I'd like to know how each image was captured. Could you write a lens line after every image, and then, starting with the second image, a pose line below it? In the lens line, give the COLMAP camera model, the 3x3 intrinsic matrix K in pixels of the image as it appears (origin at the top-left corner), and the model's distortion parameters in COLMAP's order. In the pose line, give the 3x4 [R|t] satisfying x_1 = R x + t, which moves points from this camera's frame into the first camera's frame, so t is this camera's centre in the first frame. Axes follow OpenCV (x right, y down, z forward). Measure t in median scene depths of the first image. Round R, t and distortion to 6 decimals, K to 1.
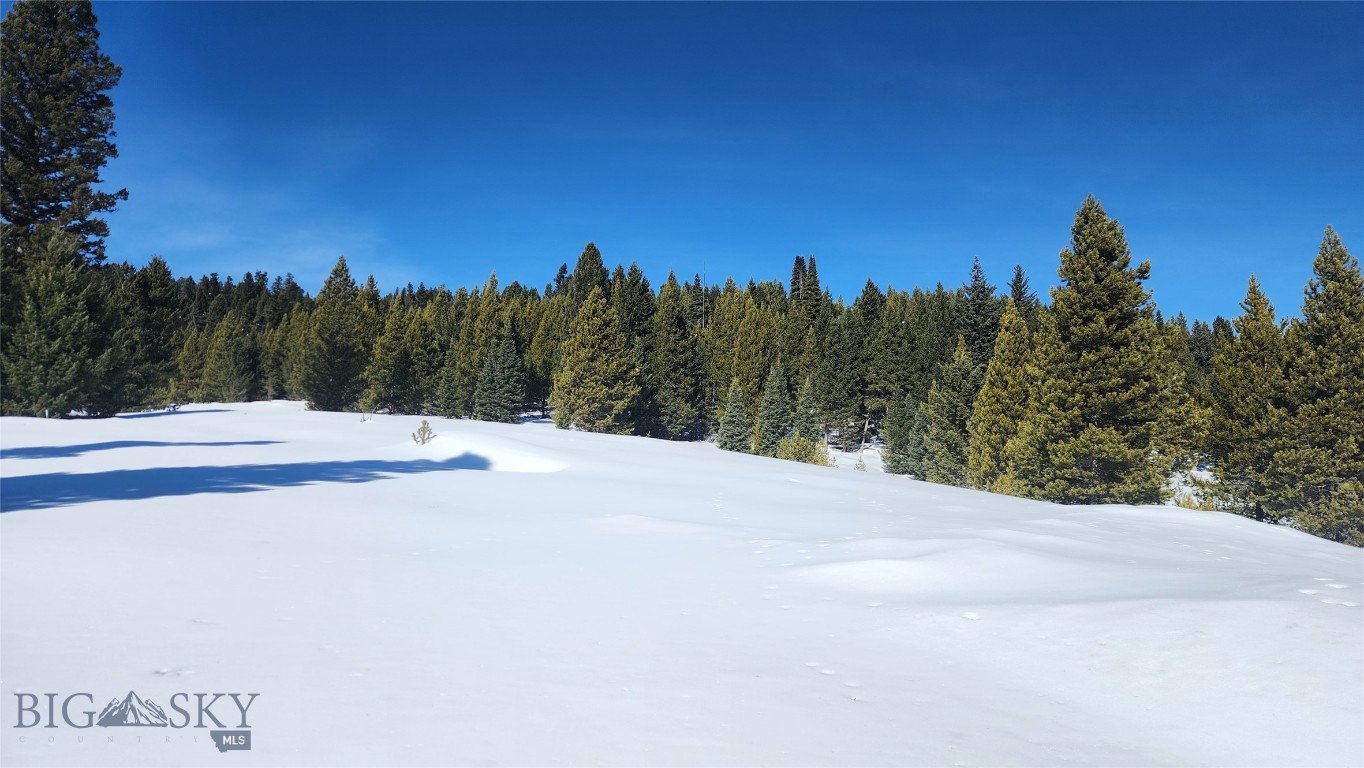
lens RADIAL K [[895.7, 0, 687.1], [0, 895.7, 398.1], [0, 0, 1]] dist [0.082975, -0.072274]
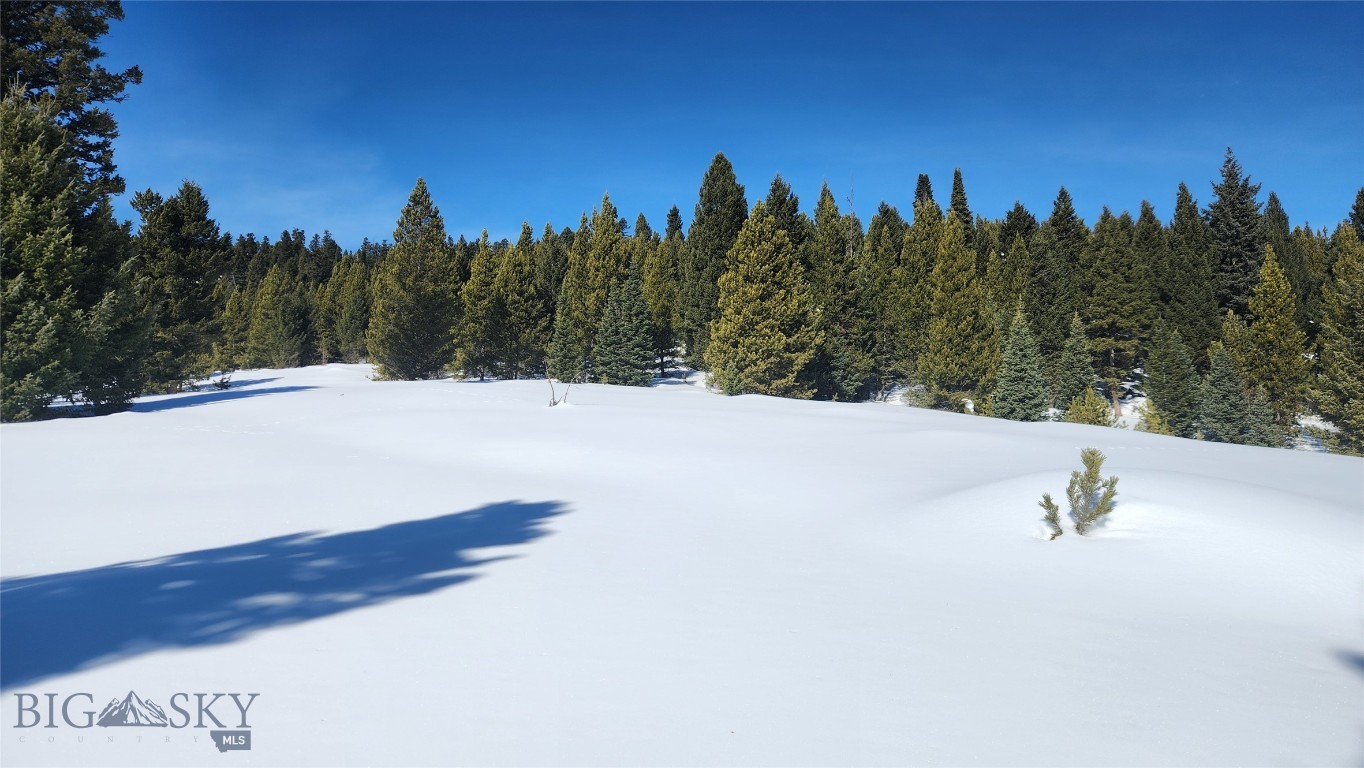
lens RADIAL K [[895.7, 0, 676.3], [0, 895.7, 381.1], [0, 0, 1]] dist [0.082975, -0.072274]
pose [[0.998484, -0.031087, -0.045430, -0.132899], [0.032769, 0.998786, 0.036773, -0.003828], [0.044232, -0.038206, 0.998290, 0.230802]]
